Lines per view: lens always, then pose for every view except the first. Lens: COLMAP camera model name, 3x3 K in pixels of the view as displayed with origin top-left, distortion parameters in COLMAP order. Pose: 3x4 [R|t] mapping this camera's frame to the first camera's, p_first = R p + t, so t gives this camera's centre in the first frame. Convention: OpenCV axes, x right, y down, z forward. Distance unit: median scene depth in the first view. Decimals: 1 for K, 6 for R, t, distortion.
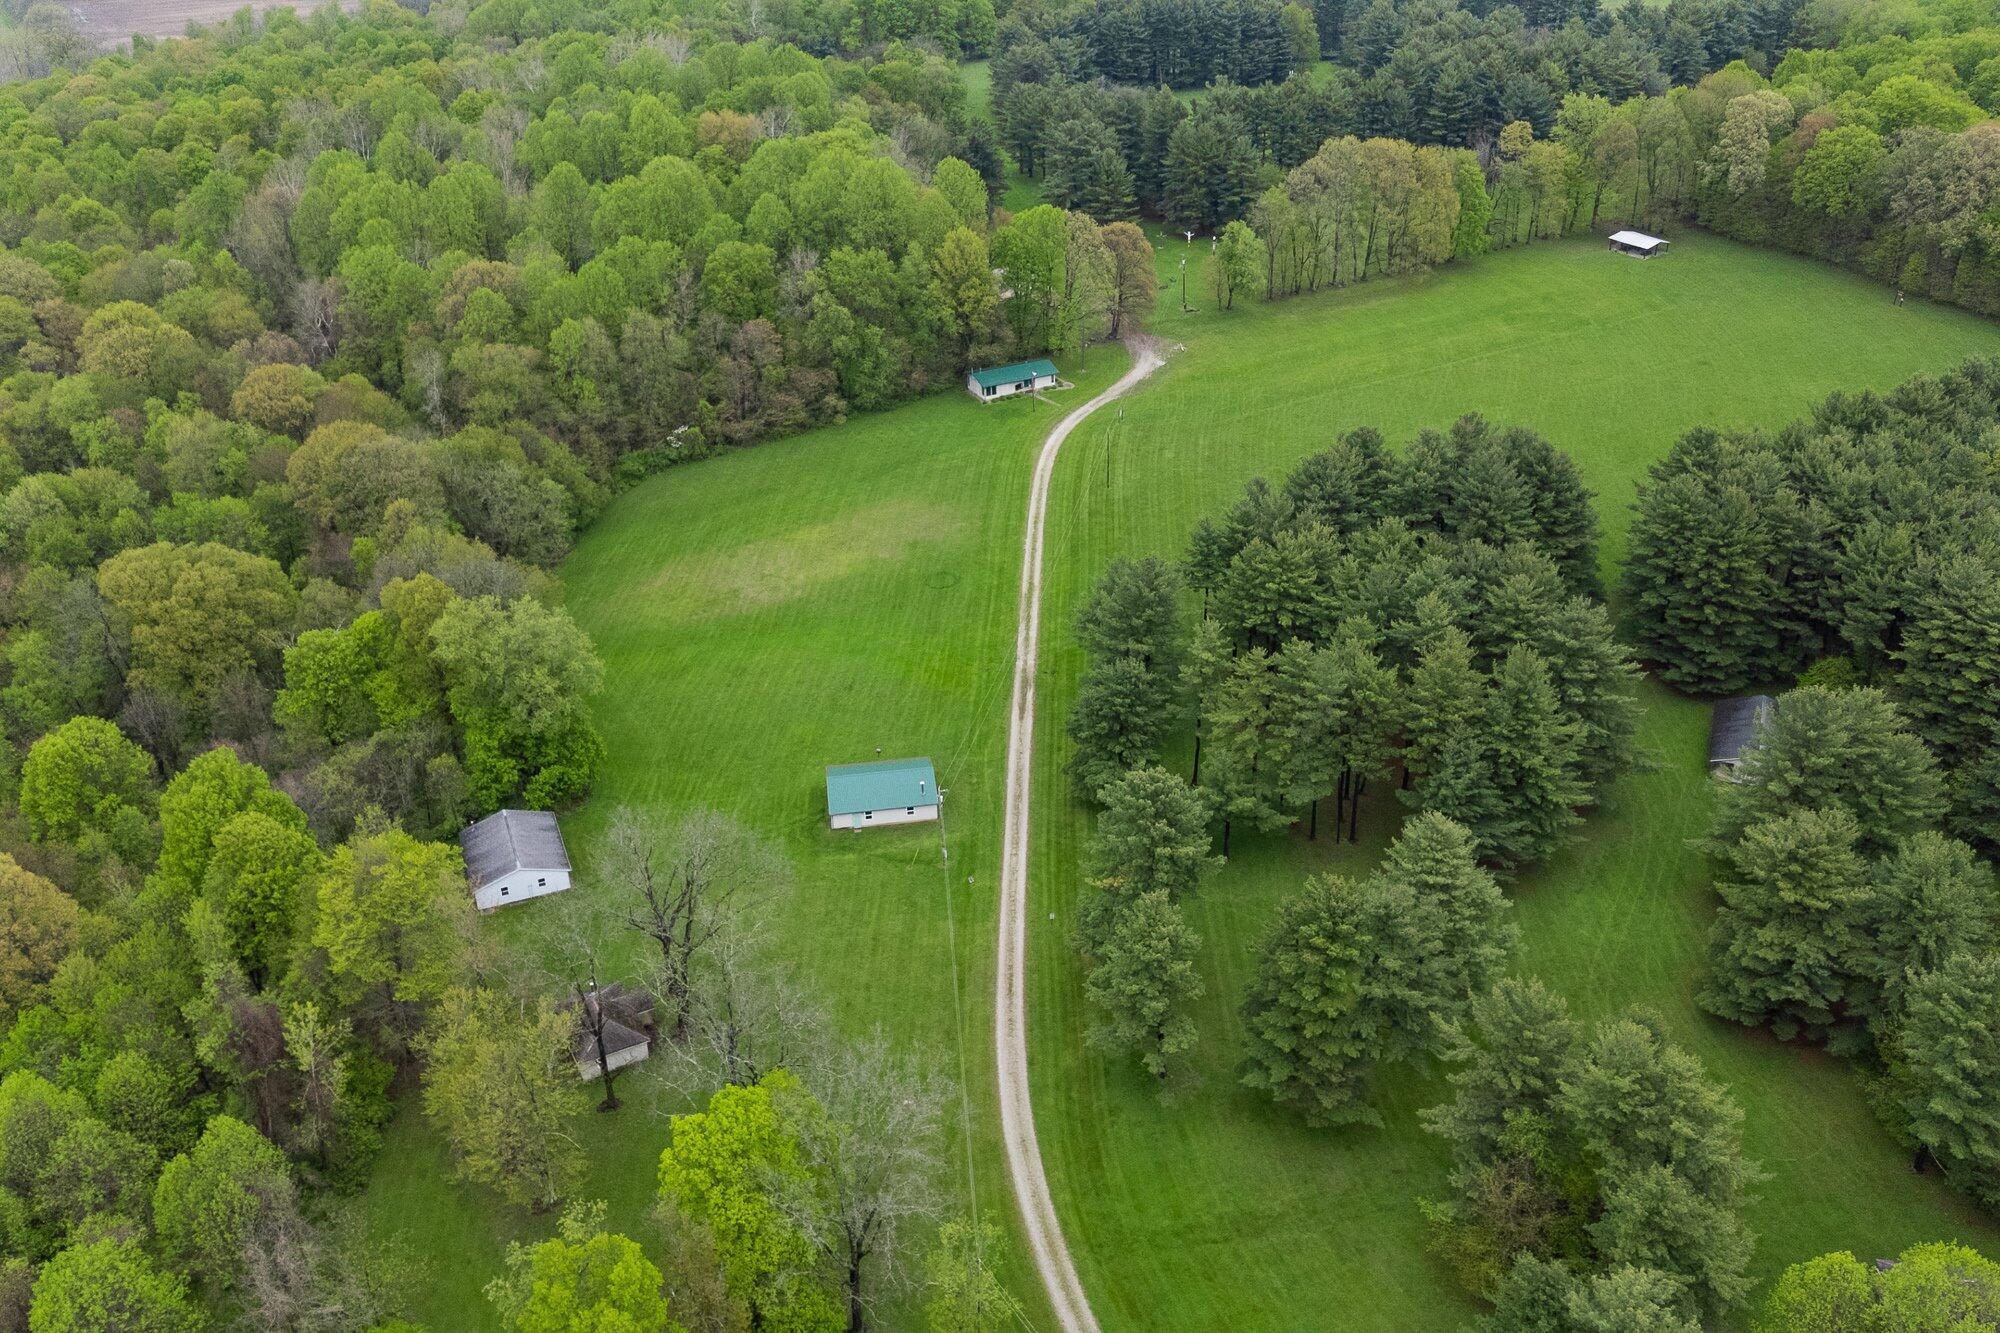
lens RADIAL K [[2058.6, 0, 1000.0], [0, 2058.6, 666.5], [0, 0, 1]] dist [0.051833, 0.007591]
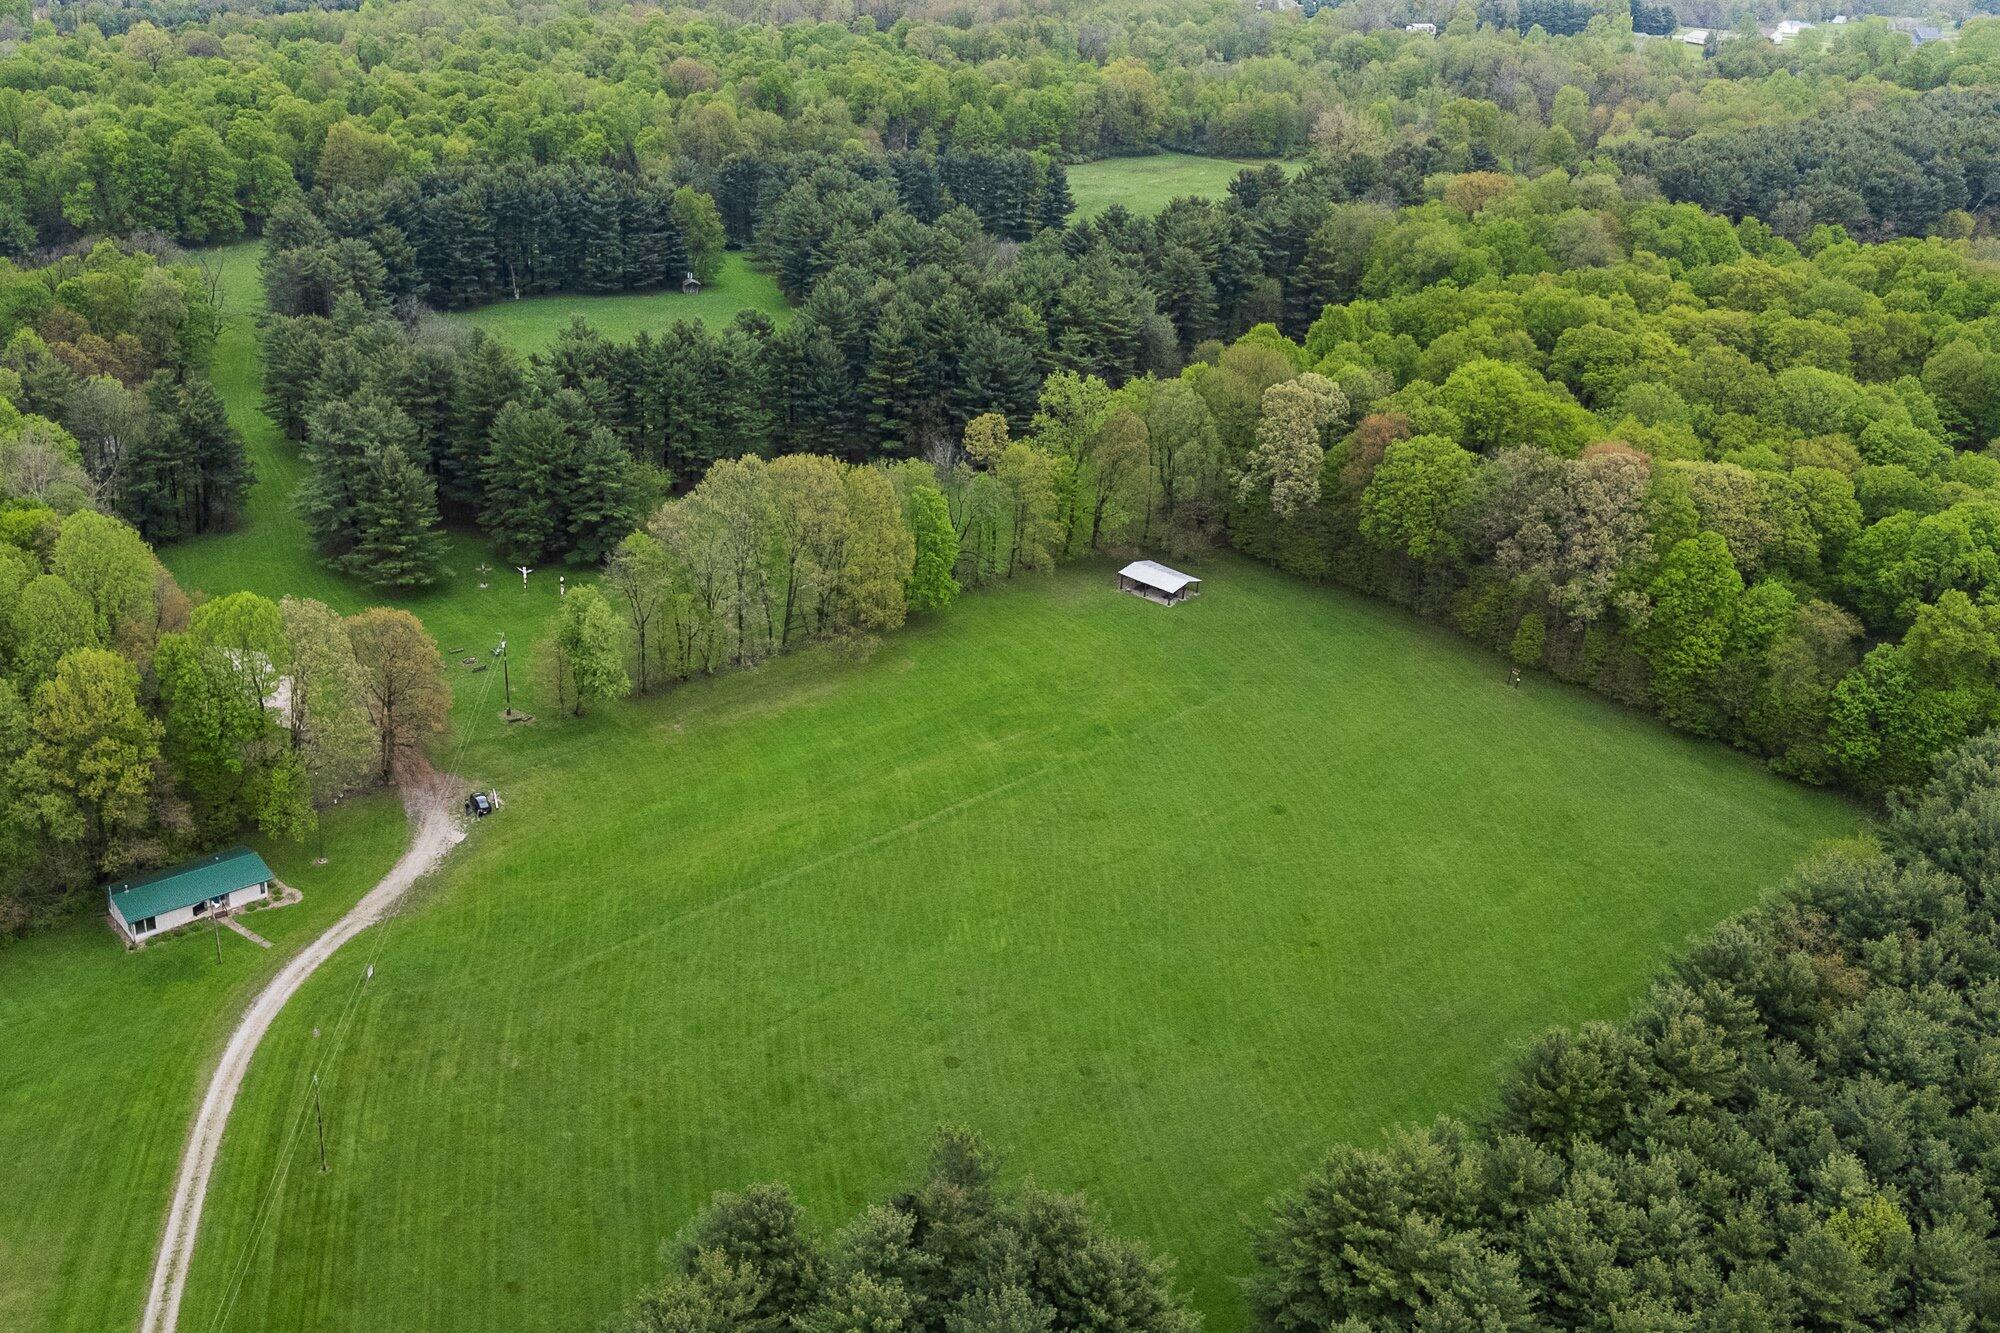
lens RADIAL K [[2477.7, 0, 1000.0], [0, 2477.7, 666.5], [0, 0, 1]] dist [0.207682, -0.517893]
pose [[0.969488, -0.026791, 0.243671, 0.044055], [0.051158, 0.994235, -0.094227, -0.096061], [-0.239742, 0.103818, 0.965270, 0.186246]]
